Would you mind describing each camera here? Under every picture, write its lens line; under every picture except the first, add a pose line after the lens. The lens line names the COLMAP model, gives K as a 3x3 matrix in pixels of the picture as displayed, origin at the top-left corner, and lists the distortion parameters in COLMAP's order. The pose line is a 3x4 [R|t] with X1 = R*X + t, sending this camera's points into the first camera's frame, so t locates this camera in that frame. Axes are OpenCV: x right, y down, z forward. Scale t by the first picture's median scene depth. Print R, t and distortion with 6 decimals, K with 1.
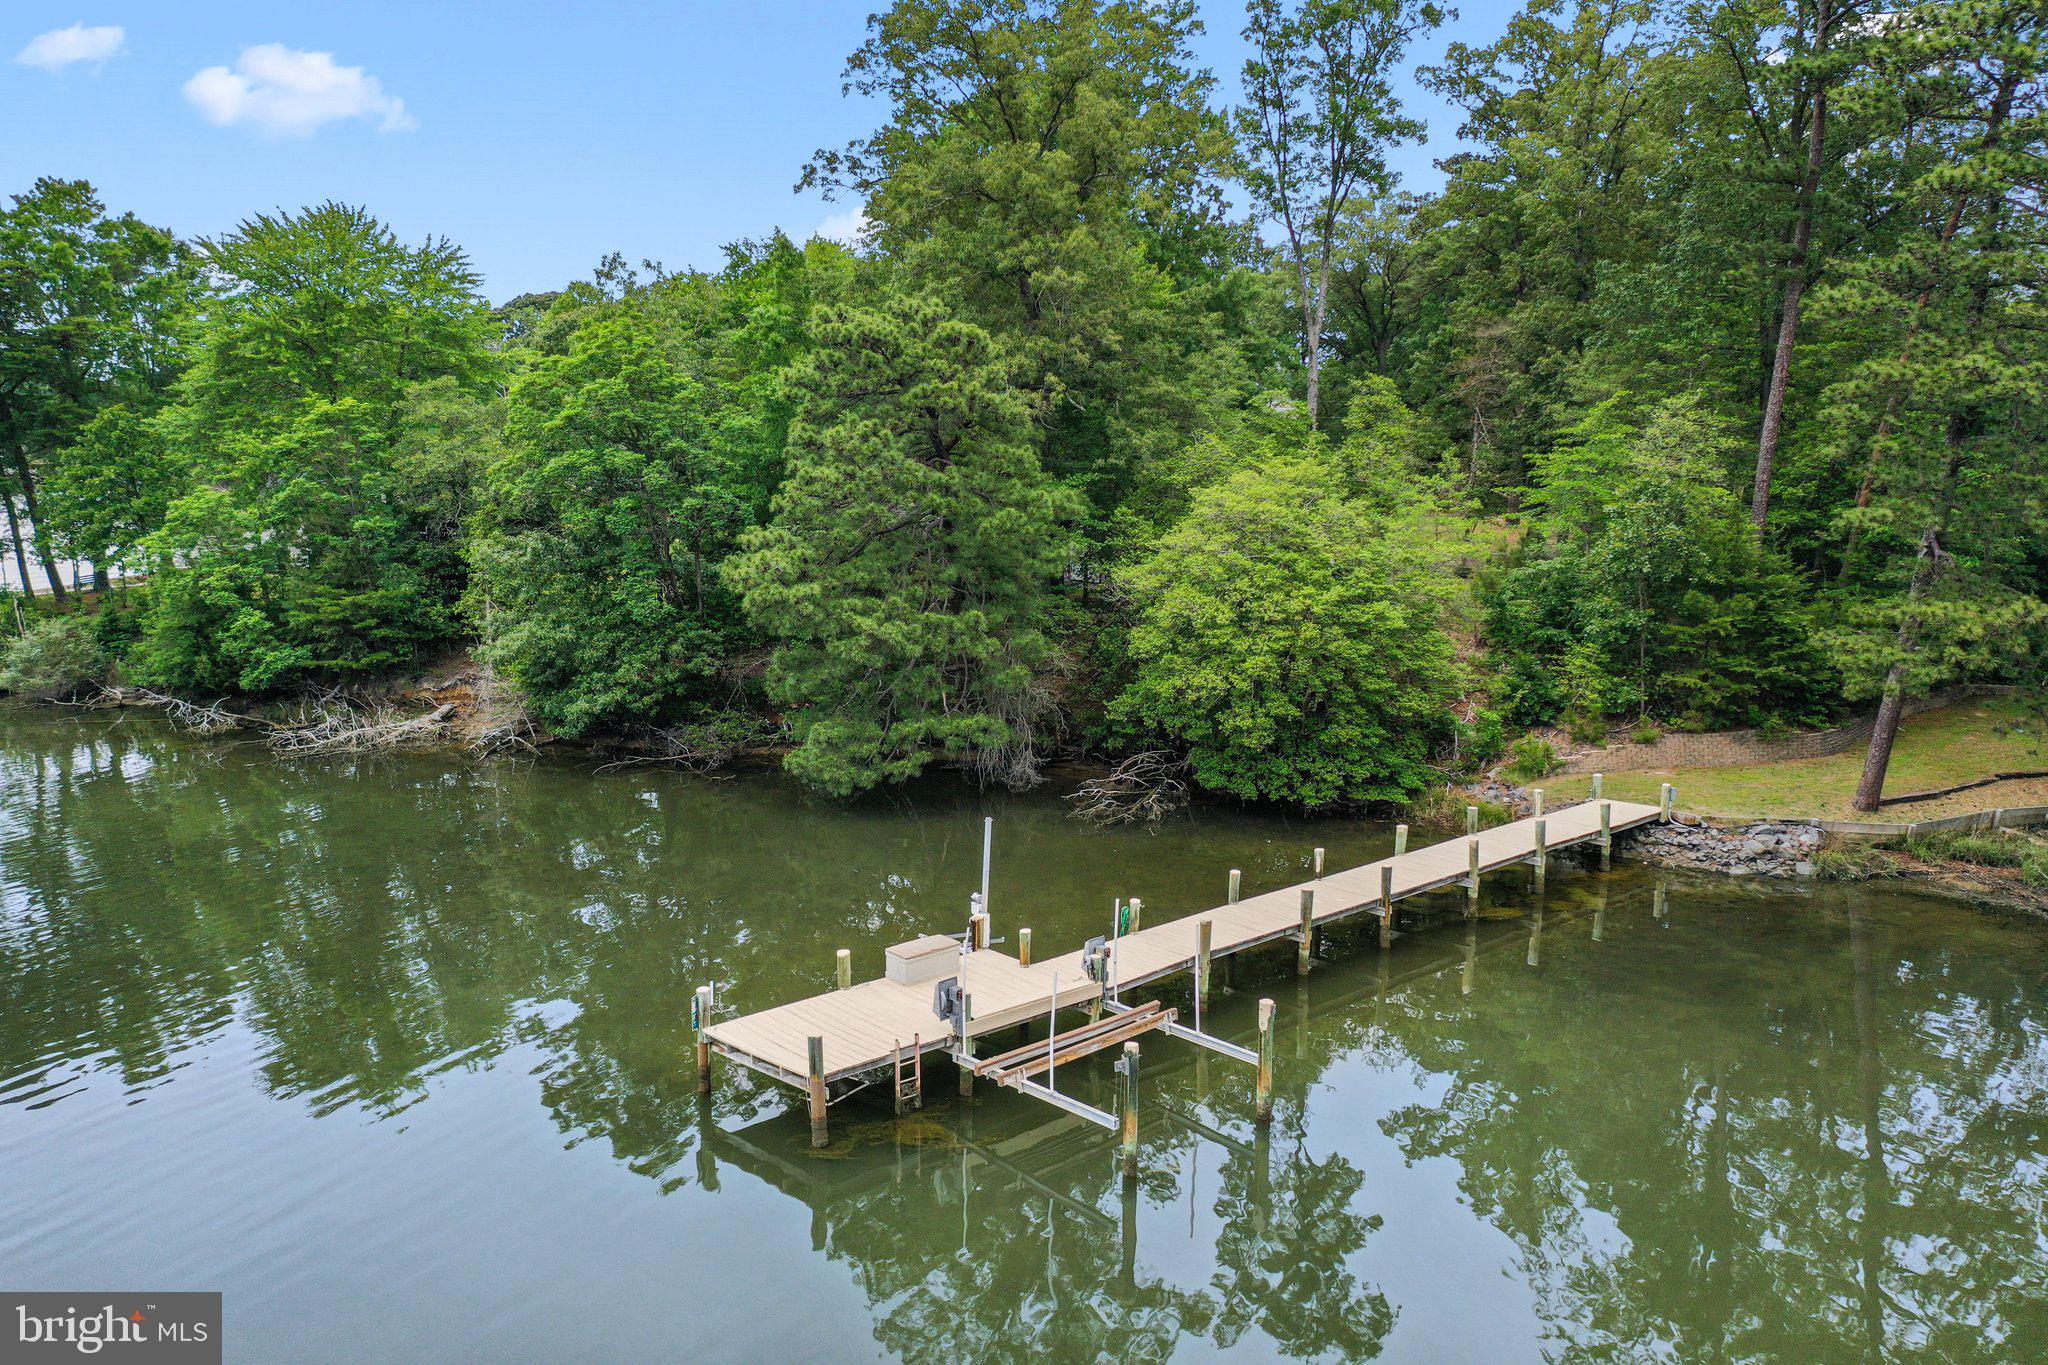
lens RADIAL K [[1631.9, 0, 1027.6], [0, 1631.9, 679.0], [0, 0, 1]] dist [0.001585, -0.005555]
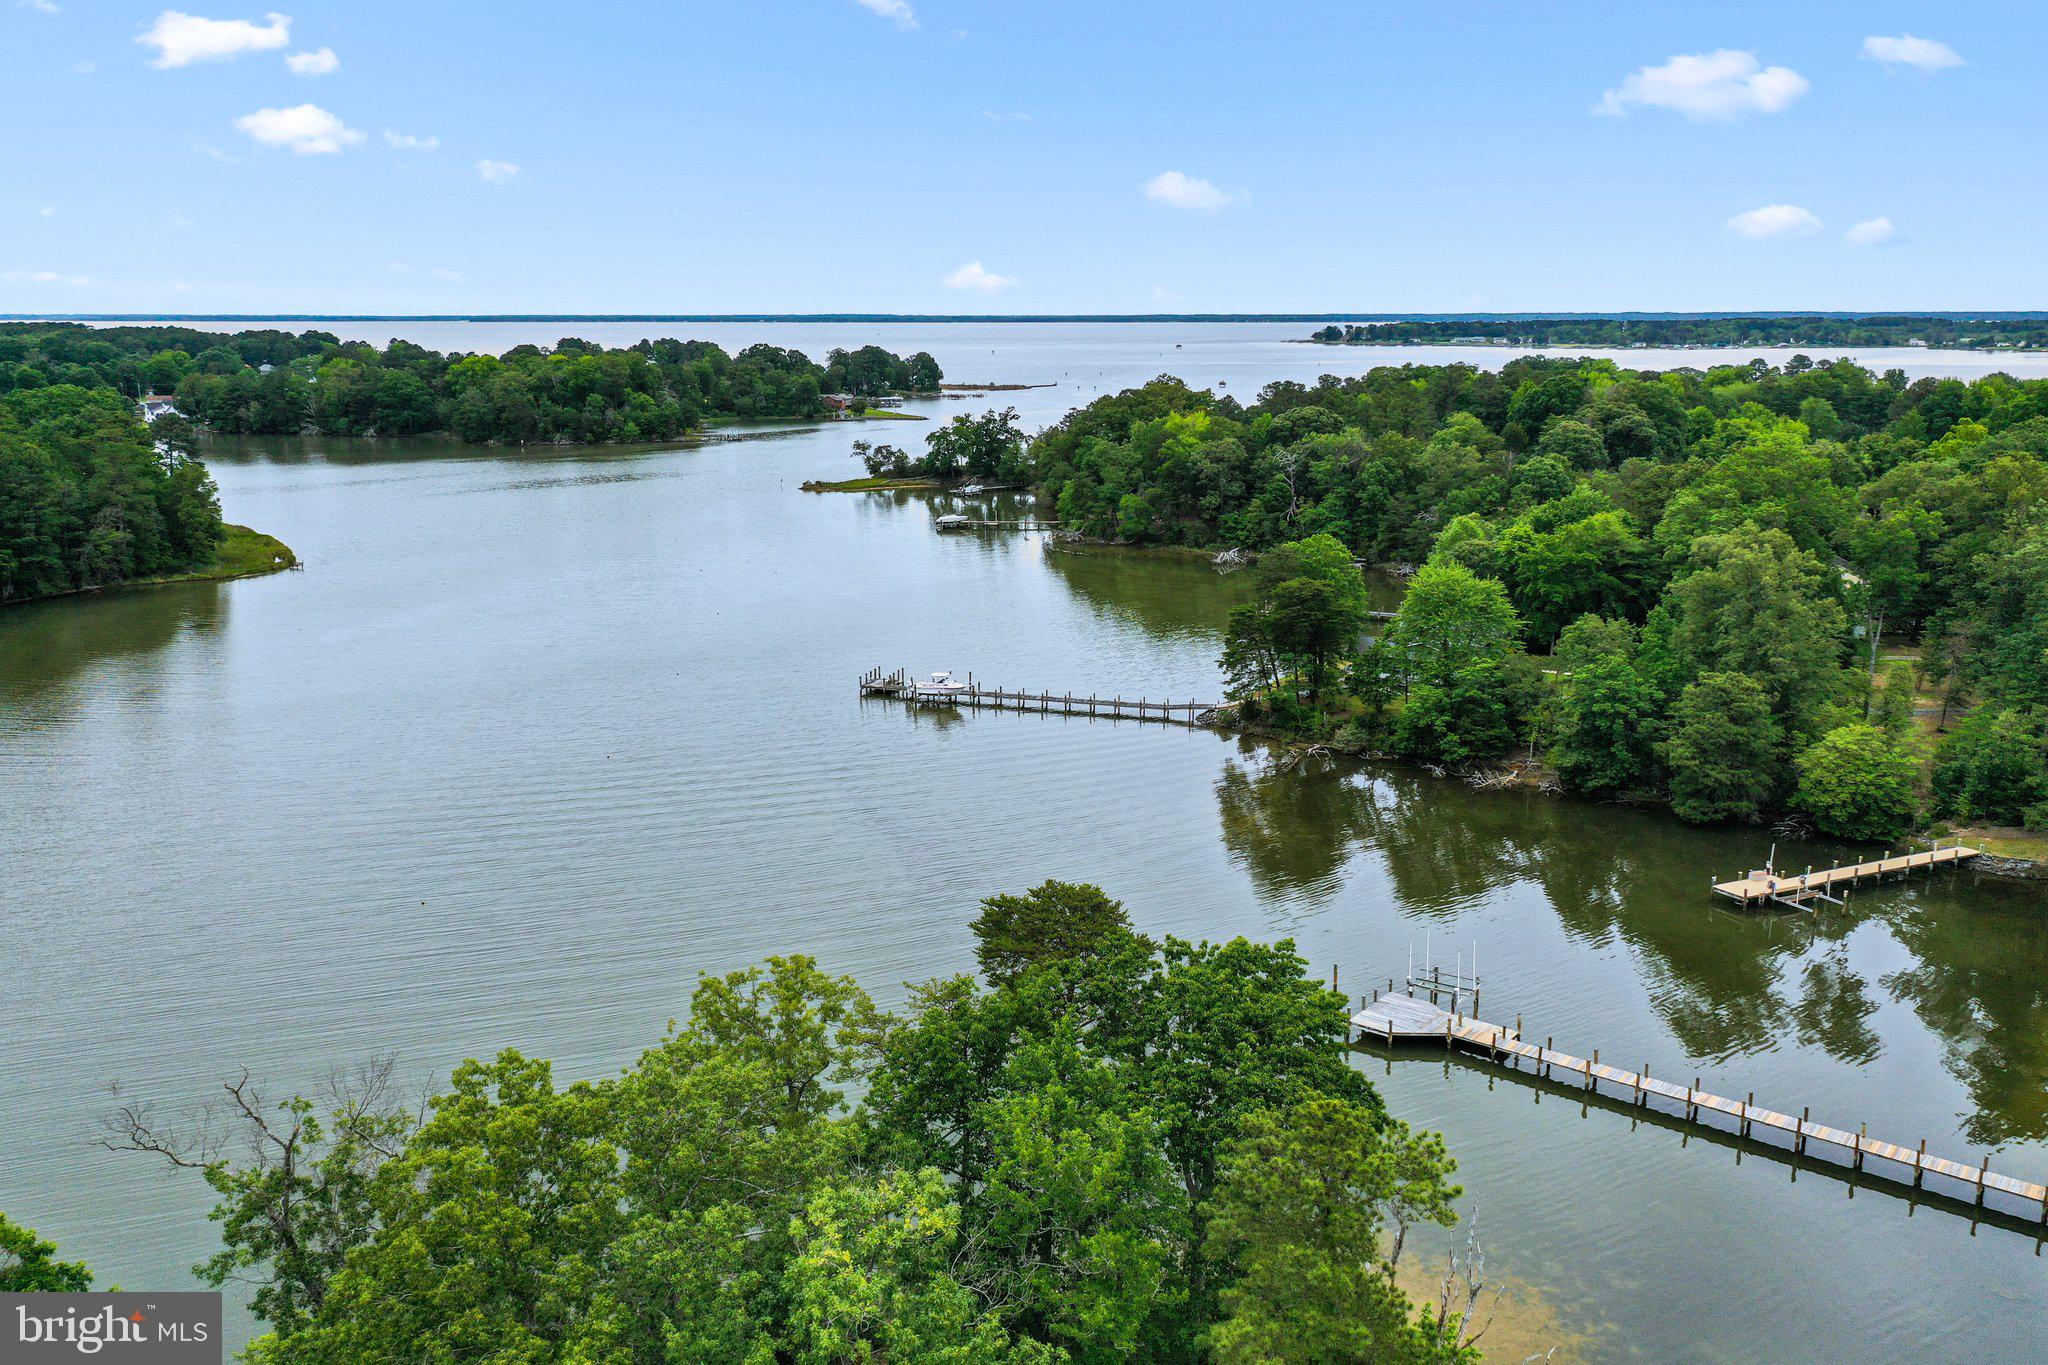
lens RADIAL K [[1631.9, 0, 1026.4], [0, 1631.9, 689.8], [0, 0, 1]] dist [0.001585, -0.005555]
pose [[0.954056, 0.060003, -0.293559, -0.446965], [-0.043262, 0.997063, 0.063198, -0.337368], [0.296489, -0.047595, 0.953849, -2.438979]]
